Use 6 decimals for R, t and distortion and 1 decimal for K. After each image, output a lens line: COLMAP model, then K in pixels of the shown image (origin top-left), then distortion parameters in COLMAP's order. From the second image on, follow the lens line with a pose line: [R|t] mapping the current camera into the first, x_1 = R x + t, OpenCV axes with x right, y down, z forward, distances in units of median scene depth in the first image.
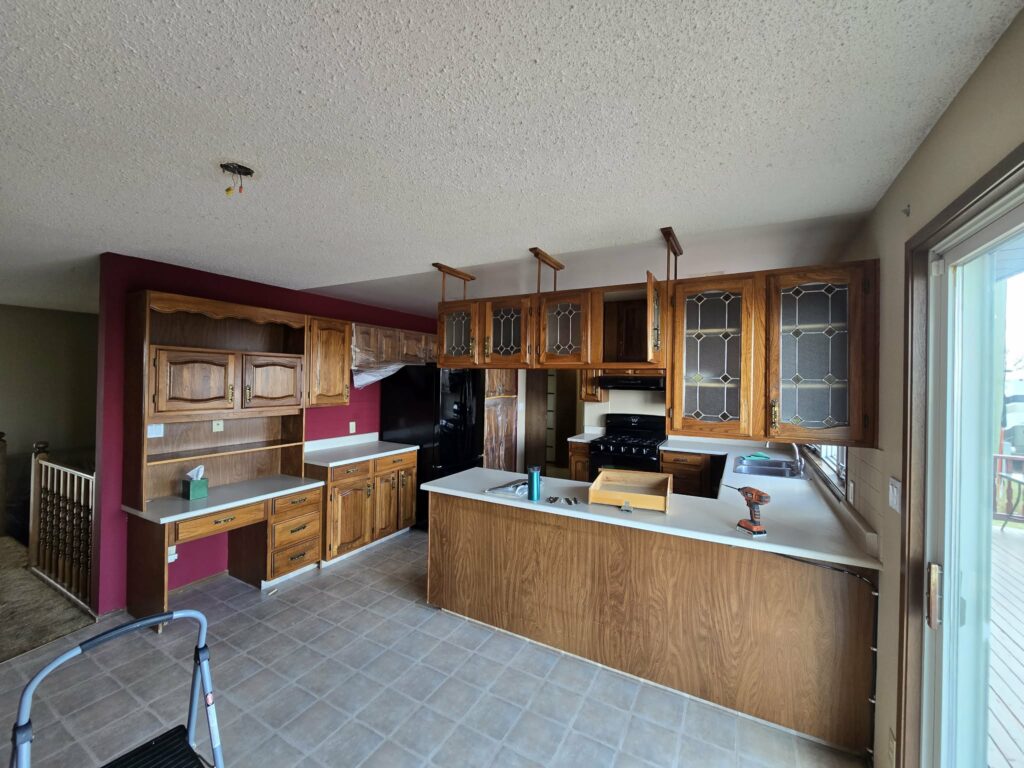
lens RADIAL K [[418.3, 0, 514.0], [0, 418.3, 381.2], [0, 0, 1]] dist [-0.002173, 0.002572]
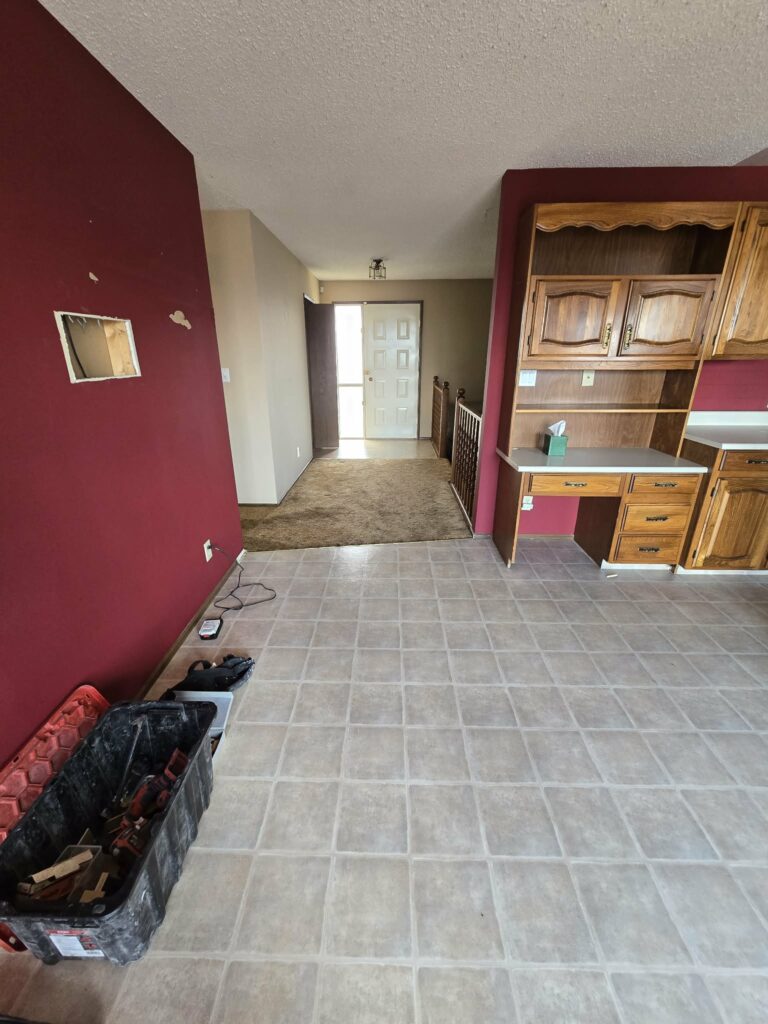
lens RADIAL K [[409.0, 0, 375.3], [0, 409.0, 509.6], [0, 0, 1]] dist [-0.008330, -0.001385]
pose [[0.446122, 0.295506, -0.844779, -0.109150], [0.014295, 0.941443, 0.336869, 0.071095], [0.894858, -0.162361, 0.415774, 0.208935]]
